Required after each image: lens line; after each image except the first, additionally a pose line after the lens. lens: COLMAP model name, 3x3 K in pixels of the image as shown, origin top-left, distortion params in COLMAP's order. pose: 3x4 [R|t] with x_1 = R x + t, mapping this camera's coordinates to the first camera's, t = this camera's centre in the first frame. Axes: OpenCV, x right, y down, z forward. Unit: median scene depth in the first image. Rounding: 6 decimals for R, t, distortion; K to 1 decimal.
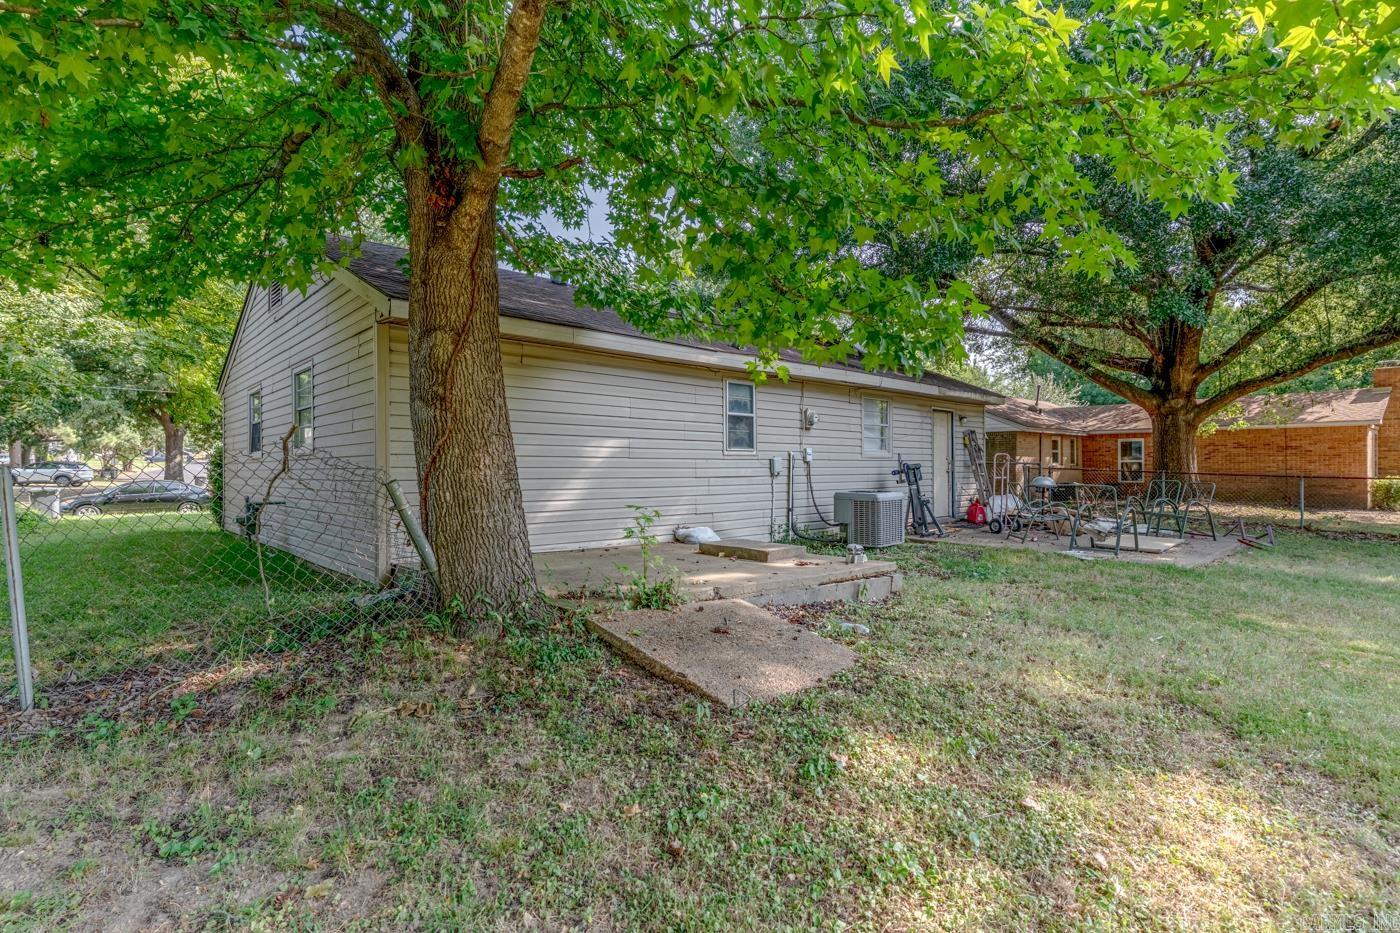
lens RADIAL K [[671.0, 0, 699.2], [0, 671.0, 466.7], [0, 0, 1]] dist [0.003779, 0.000095]
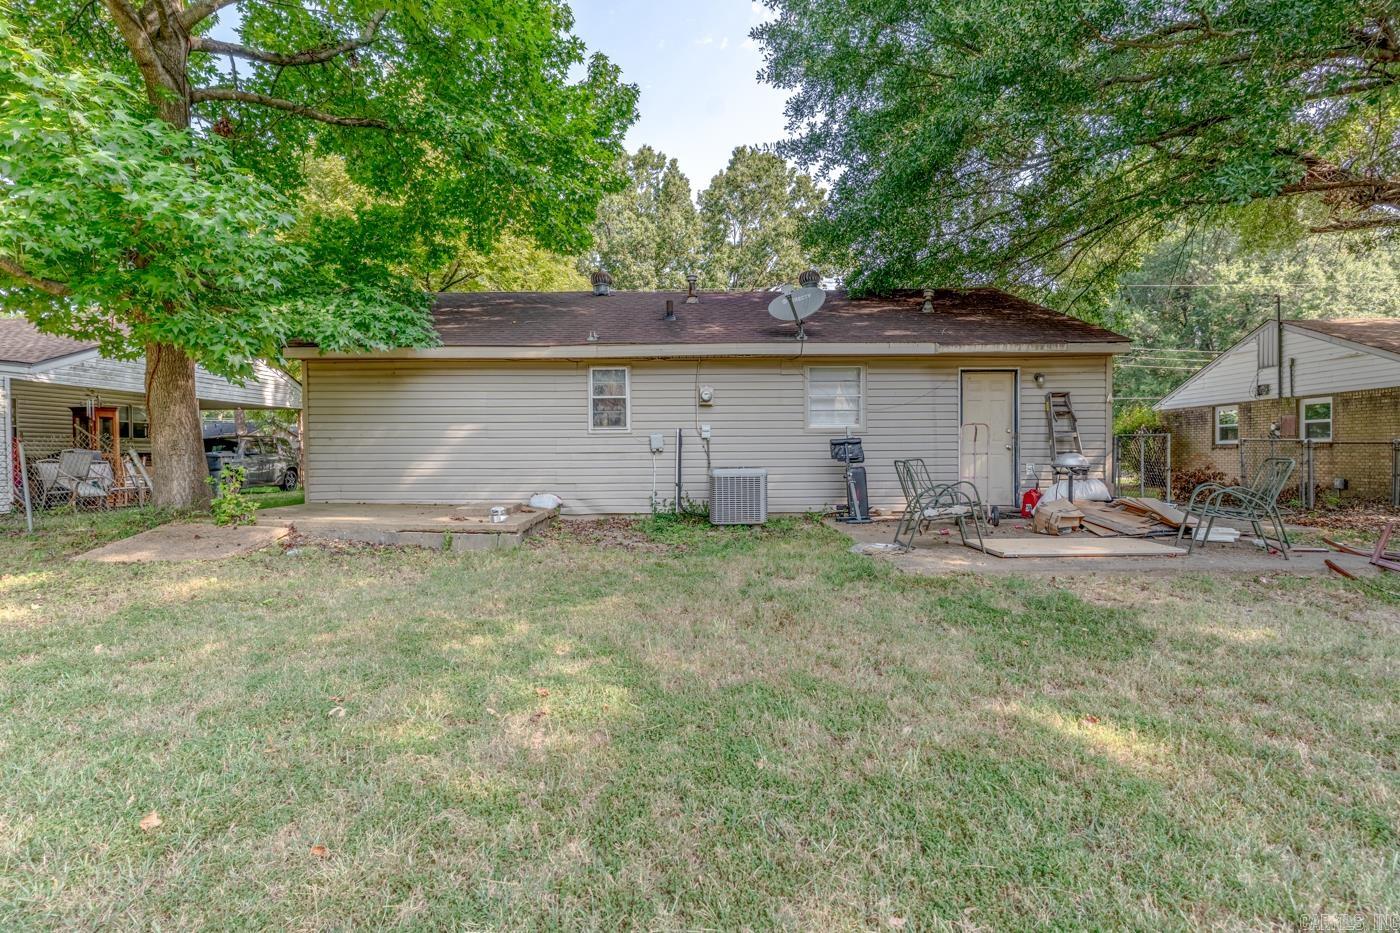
lens RADIAL K [[671.0, 0, 701.0], [0, 671.0, 463.3], [0, 0, 1]] dist [0.003779, 0.000095]
pose [[0.729398, 0.001584, -0.684088, 0.932268], [0.005916, 0.999945, 0.008623, 0.023648], [0.684064, -0.010336, 0.729349, 0.275803]]
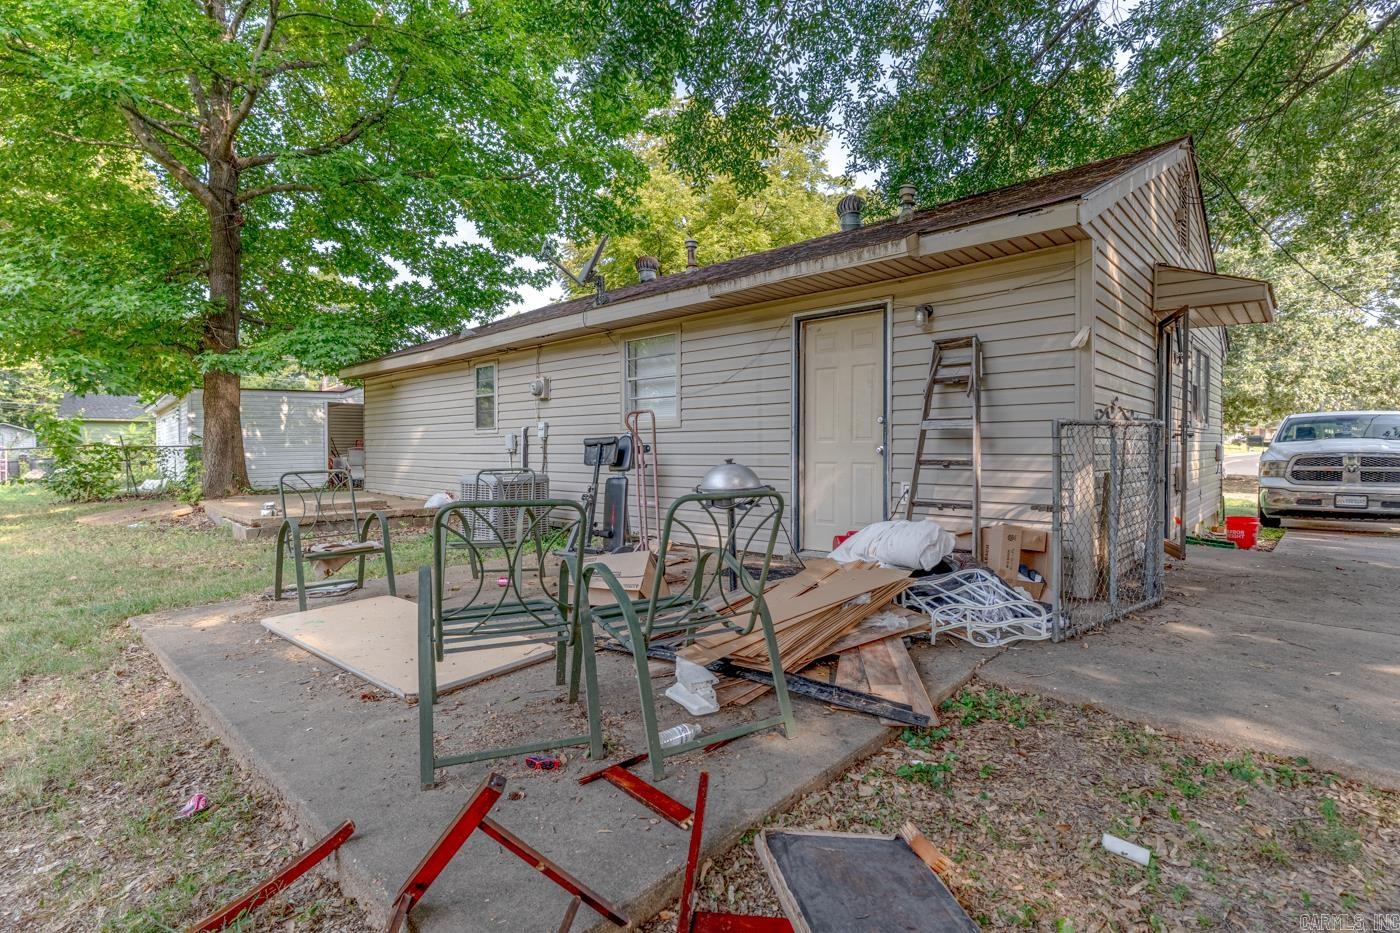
lens RADIAL K [[671.0, 0, 701.0], [0, 671.0, 462.3], [0, 0, 1]] dist [0.003779, 0.000095]
pose [[0.061015, 0.018402, -0.997967, 1.139834], [0.002102, 0.999825, 0.018564, 0.009757], [0.998135, -0.003230, 0.060965, 1.255700]]
